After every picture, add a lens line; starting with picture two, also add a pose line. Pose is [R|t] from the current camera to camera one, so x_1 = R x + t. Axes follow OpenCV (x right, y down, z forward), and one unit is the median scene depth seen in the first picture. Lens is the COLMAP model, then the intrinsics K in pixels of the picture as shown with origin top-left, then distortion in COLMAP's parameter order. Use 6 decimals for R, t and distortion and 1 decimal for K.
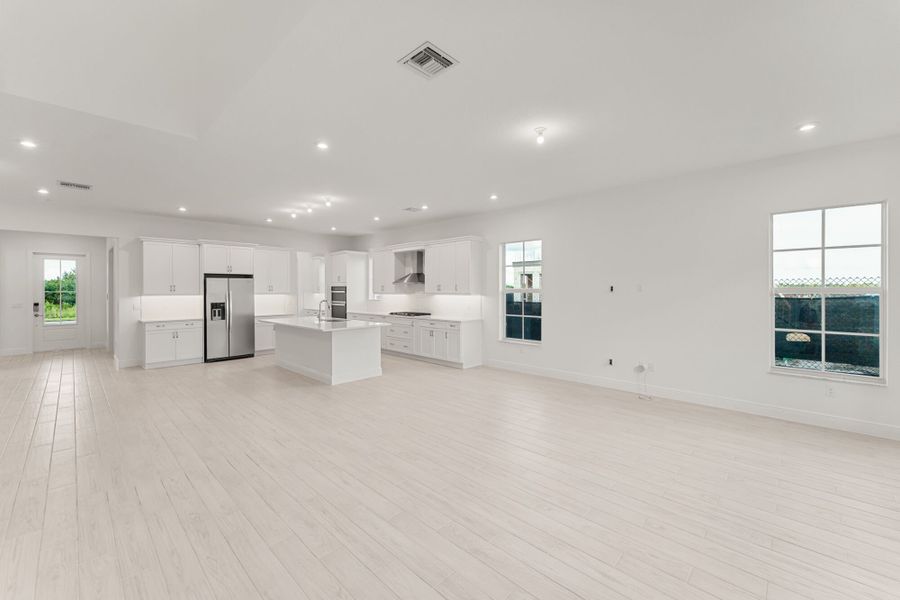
lens RADIAL K [[367.8, 0, 449.2], [0, 367.8, 288.1], [0, 0, 1]] dist [-0.000444, 0.000039]
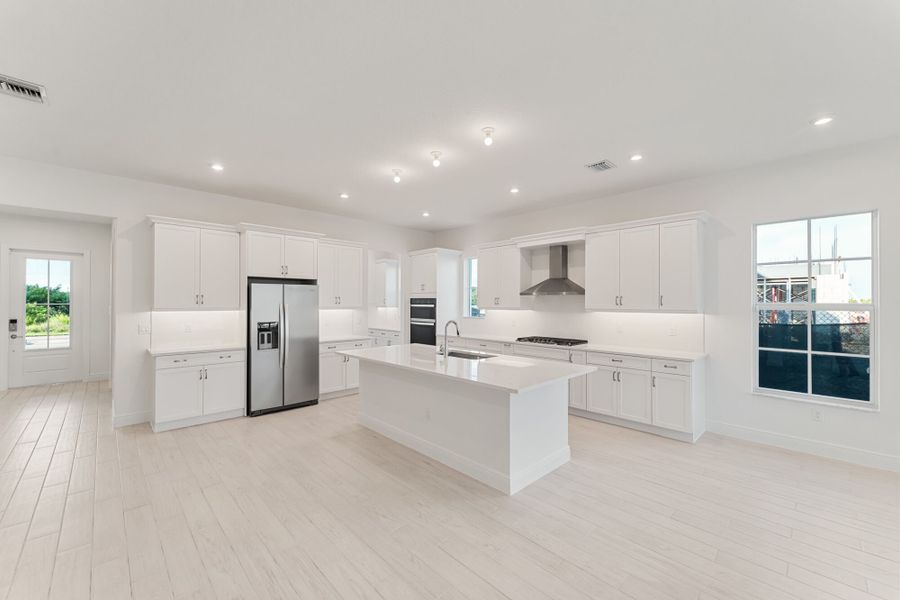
lens RADIAL K [[368.5, 0, 450.1], [0, 368.5, 298.3], [0, 0, 1]] dist [0.001383, 0.000273]
pose [[0.999047, 0.004828, -0.043370, -0.276632], [-0.005237, 0.999943, -0.009323, 0.002349], [0.043323, 0.009541, 0.999016, 0.361572]]
